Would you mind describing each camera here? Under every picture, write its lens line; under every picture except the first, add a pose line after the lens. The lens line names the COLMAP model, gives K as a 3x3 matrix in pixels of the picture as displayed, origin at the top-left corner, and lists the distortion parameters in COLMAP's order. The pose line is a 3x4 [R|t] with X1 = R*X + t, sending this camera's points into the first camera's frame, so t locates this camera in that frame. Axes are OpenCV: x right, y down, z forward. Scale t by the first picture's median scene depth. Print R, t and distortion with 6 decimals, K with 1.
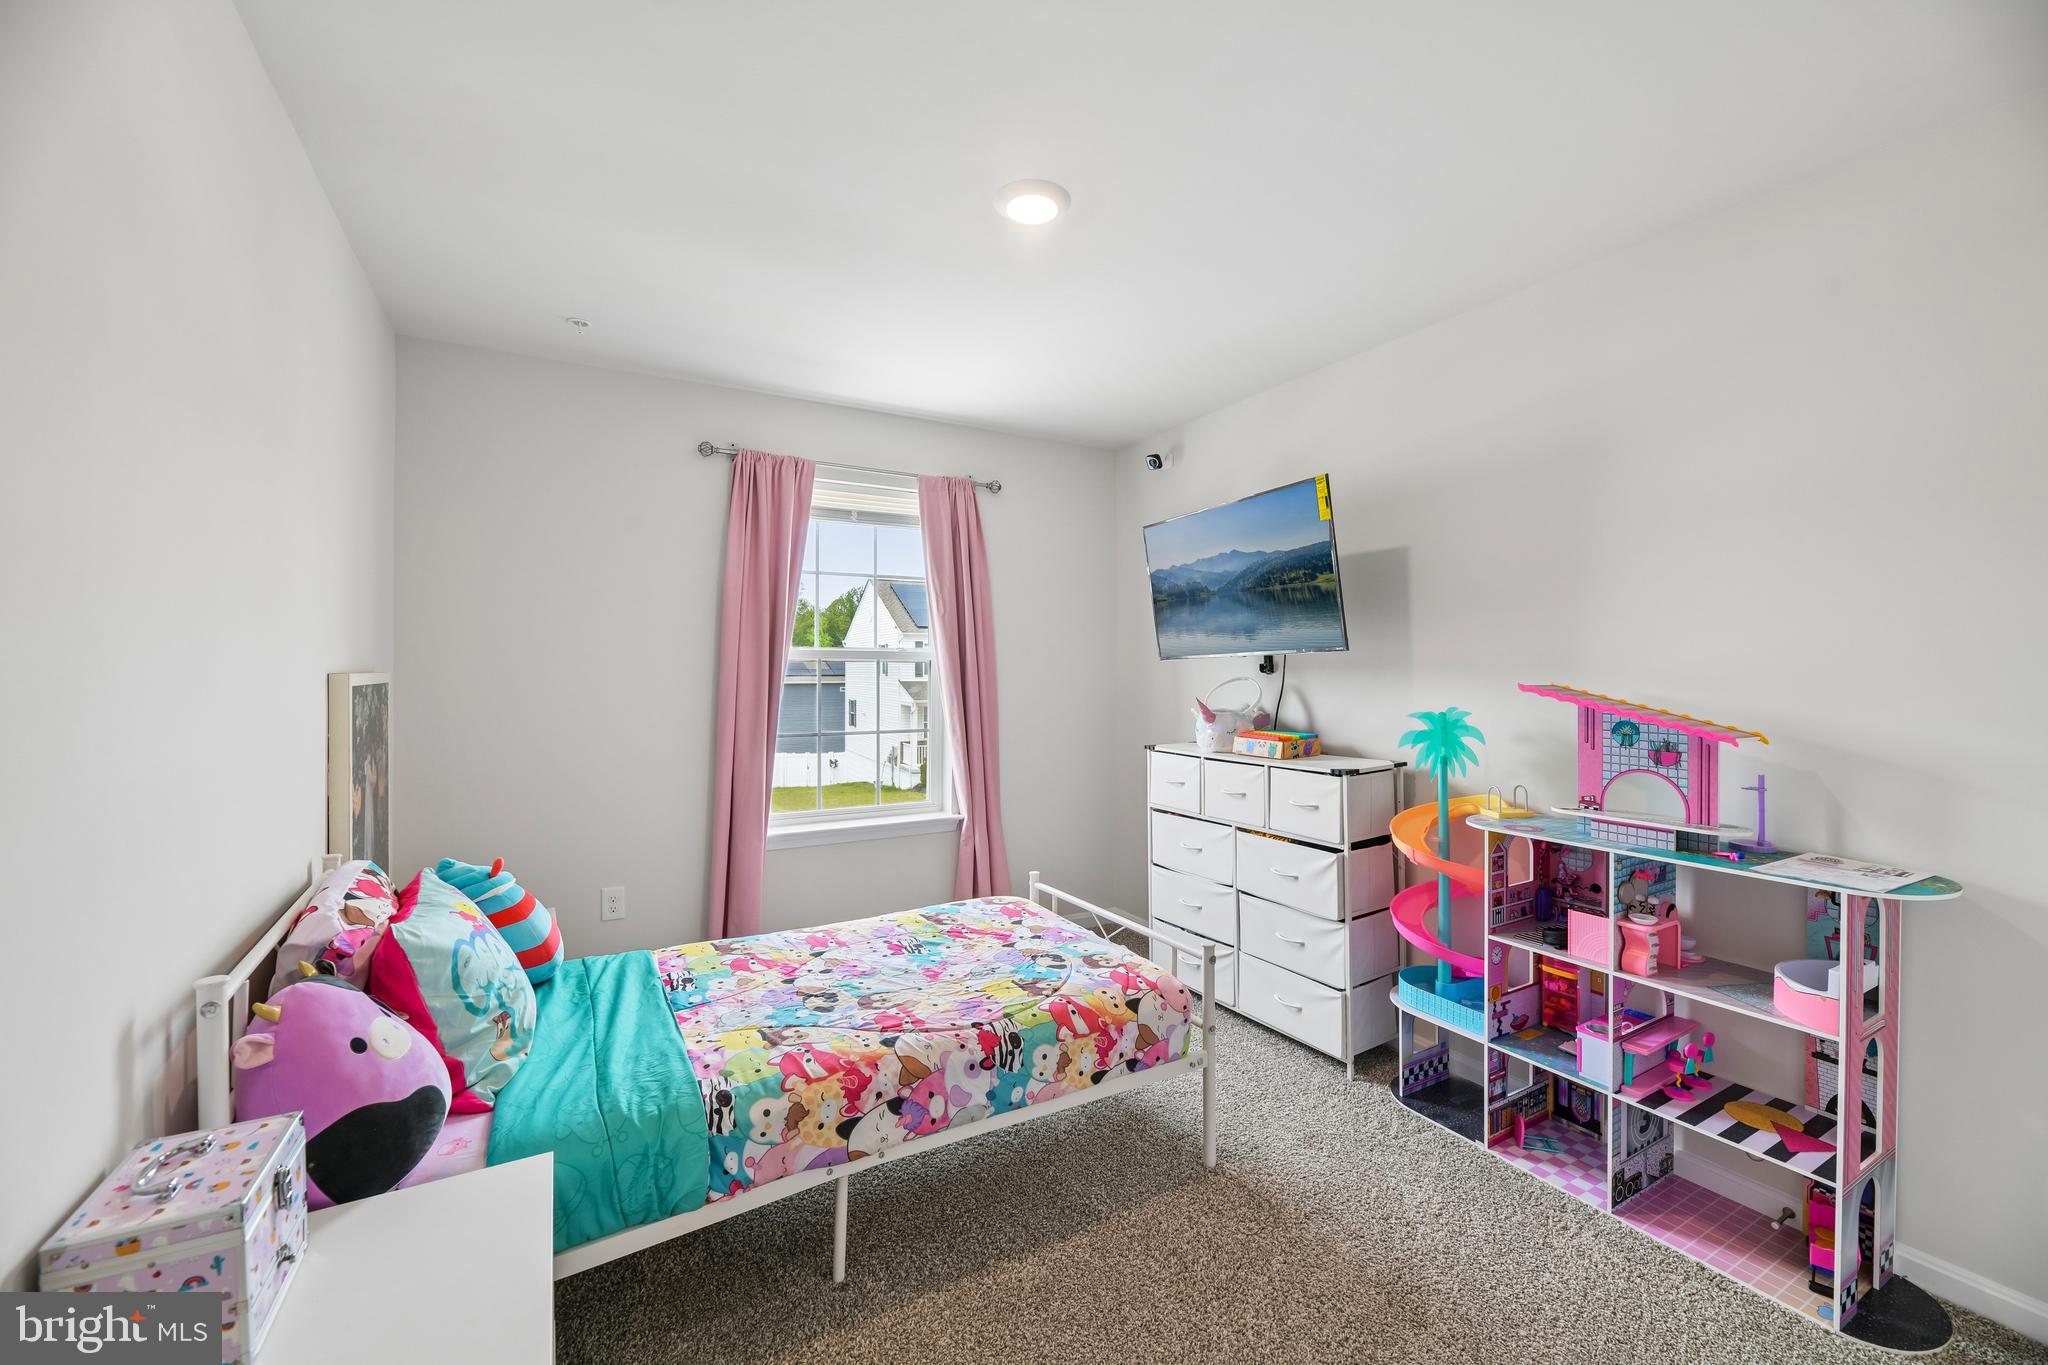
lens RADIAL K [[827.5, 0, 1036.4], [0, 827.5, 657.0], [0, 0, 1]] dist [0.002593, 0.000062]
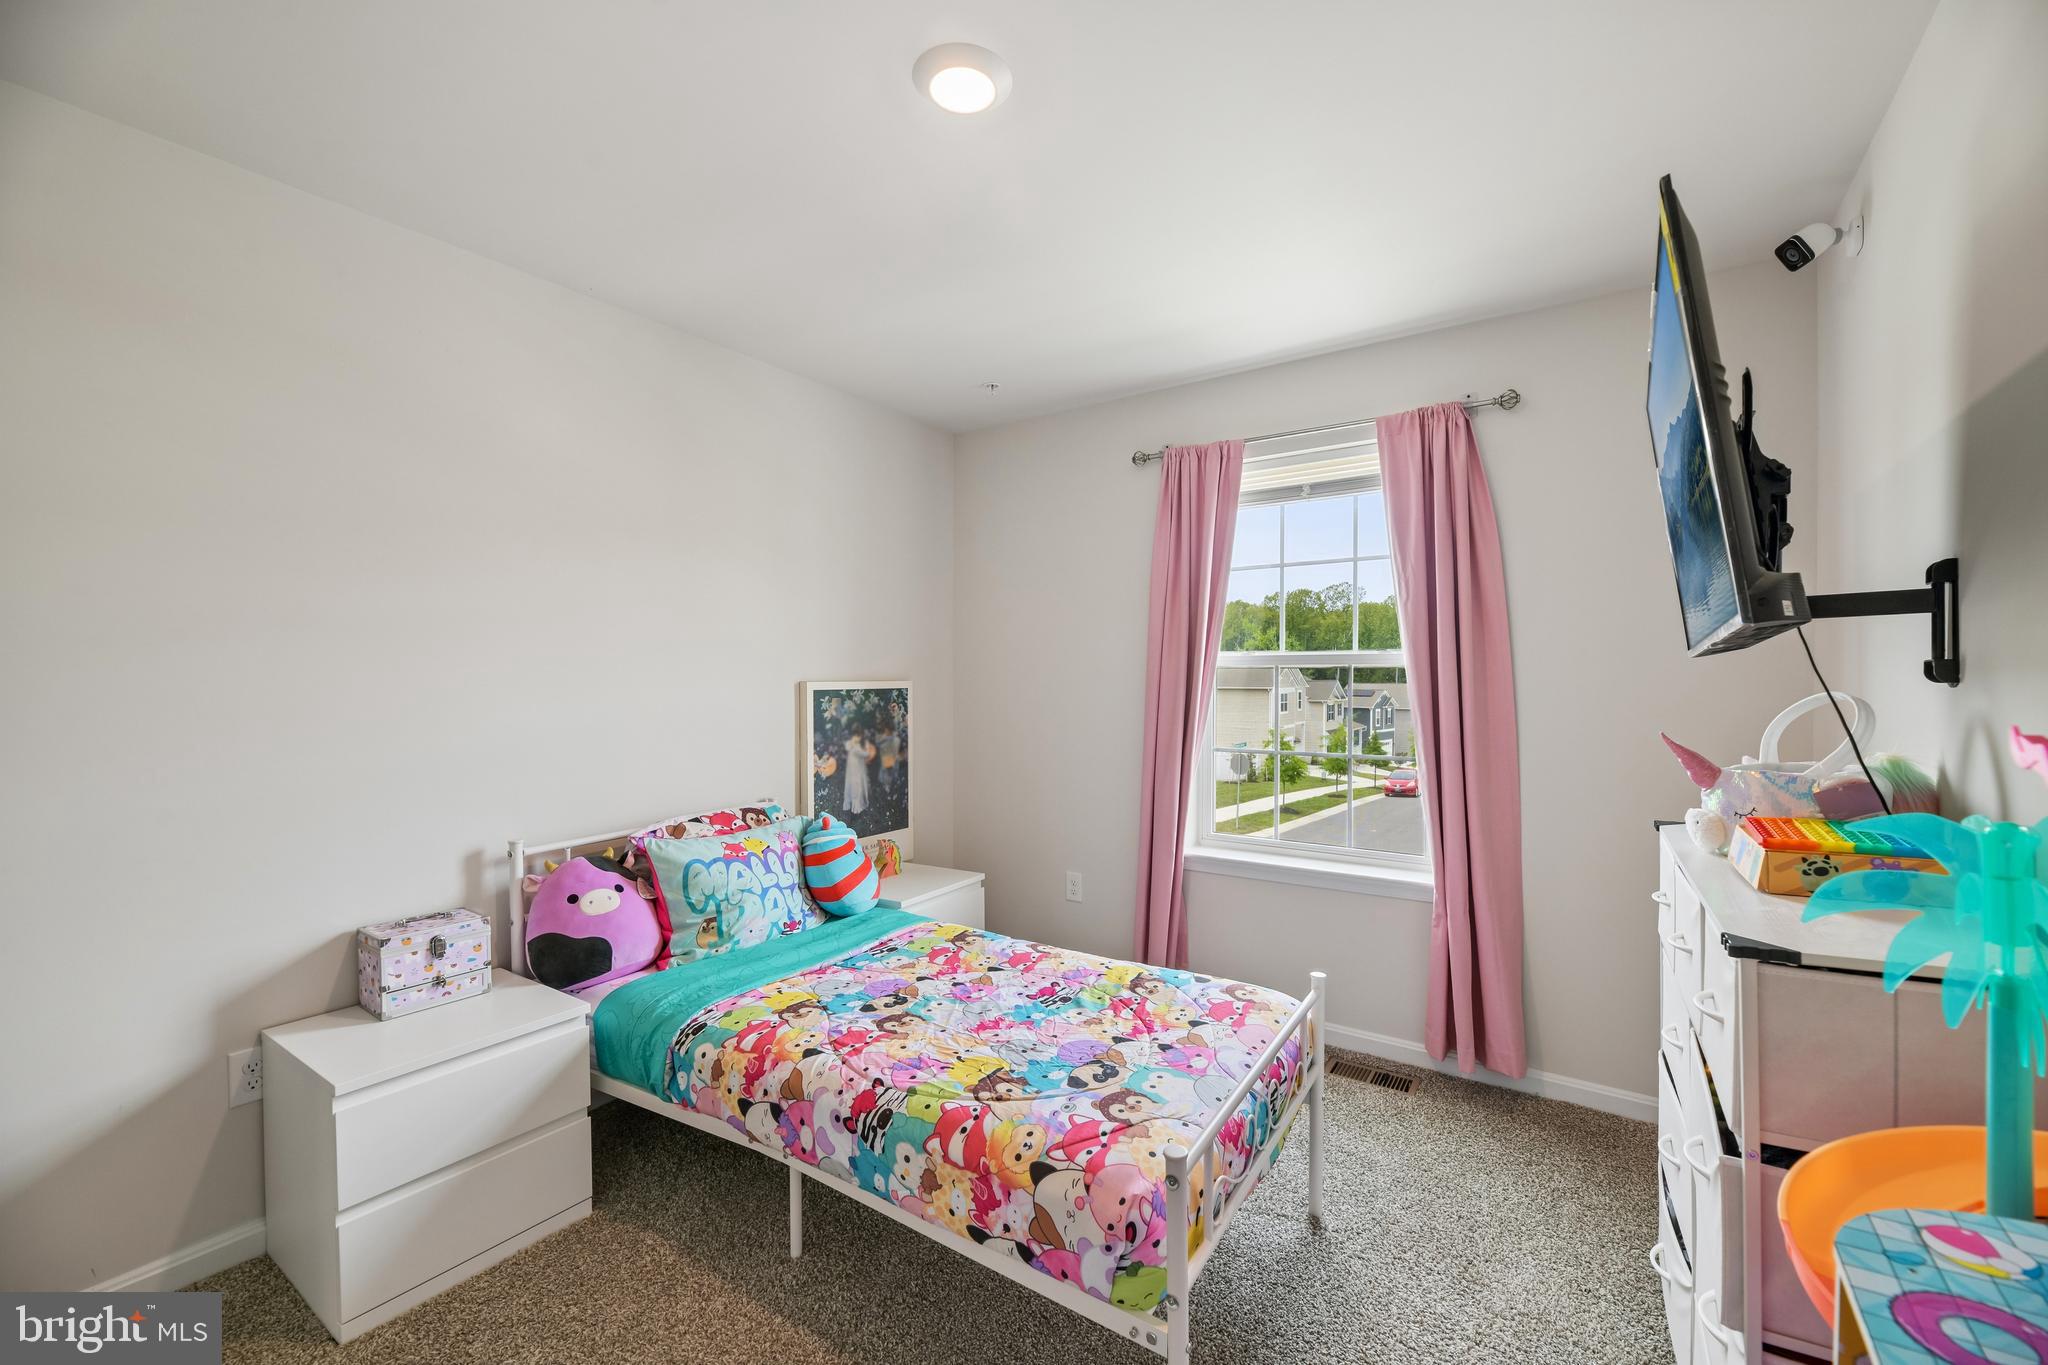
lens RADIAL K [[825.9, 0, 1024.0], [0, 825.9, 682.5], [0, 0, 1]] dist [0.002374, -0.005315]
pose [[0.439590, 0.001994, -0.898196, 0.710038], [0.016932, 0.999801, 0.010506, 0.011614], [0.898039, -0.019827, 0.439469, 0.689456]]
